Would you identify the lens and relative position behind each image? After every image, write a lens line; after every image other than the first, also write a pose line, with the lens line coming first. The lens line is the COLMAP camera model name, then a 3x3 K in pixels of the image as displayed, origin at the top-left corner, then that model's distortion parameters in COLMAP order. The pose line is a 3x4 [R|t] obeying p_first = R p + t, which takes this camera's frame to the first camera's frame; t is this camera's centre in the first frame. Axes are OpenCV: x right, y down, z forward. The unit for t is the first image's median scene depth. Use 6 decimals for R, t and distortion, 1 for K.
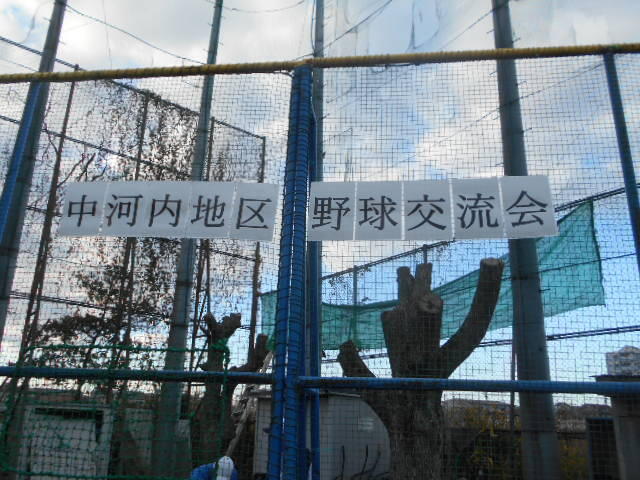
lens RADIAL K [[559.1, 0, 321.5], [0, 559.1, 239.6], [0, 0, 1]] dist [-0.027342, 0.024445]
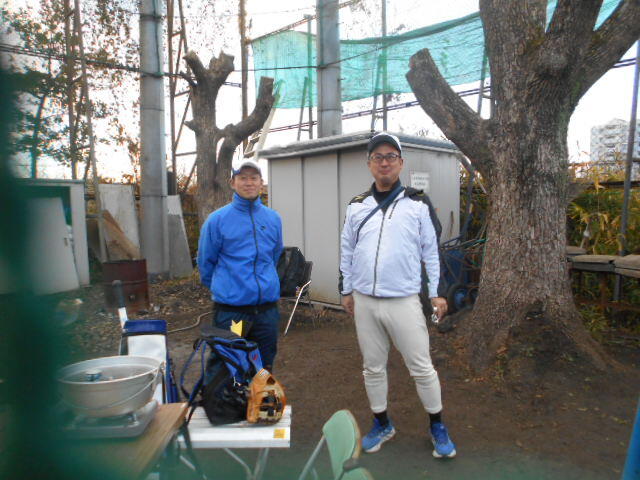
lens RADIAL K [[559.1, 0, 318.9], [0, 559.1, 240.0], [0, 0, 1]] dist [-0.027342, 0.024445]
pose [[0.998446, -0.045170, 0.032645, -0.058676], [0.030092, 0.929960, 0.366427, 0.085210], [-0.046910, -0.364875, 0.929874, 0.191297]]
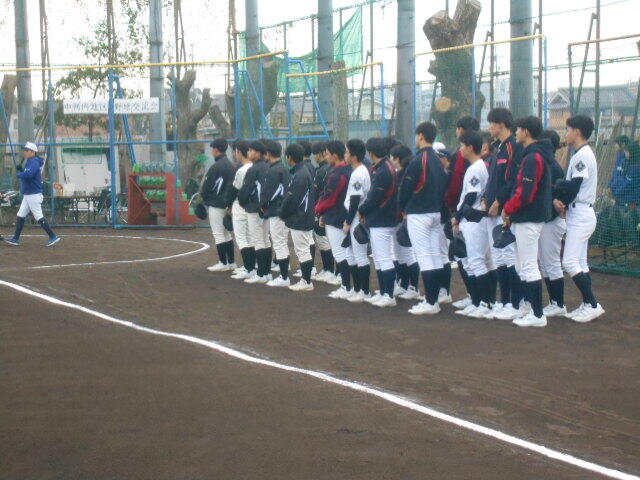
lens RADIAL K [[1643.3, 0, 319.9], [0, 1643.3, 240.2], [0, 0, 1]] dist [0.038055, 0.000000]
pose [[0.954396, -0.028601, -0.297171, 1.074110], [0.138576, 0.924111, 0.356113, -0.702616], [0.264434, -0.381053, 0.885931, -2.092131]]
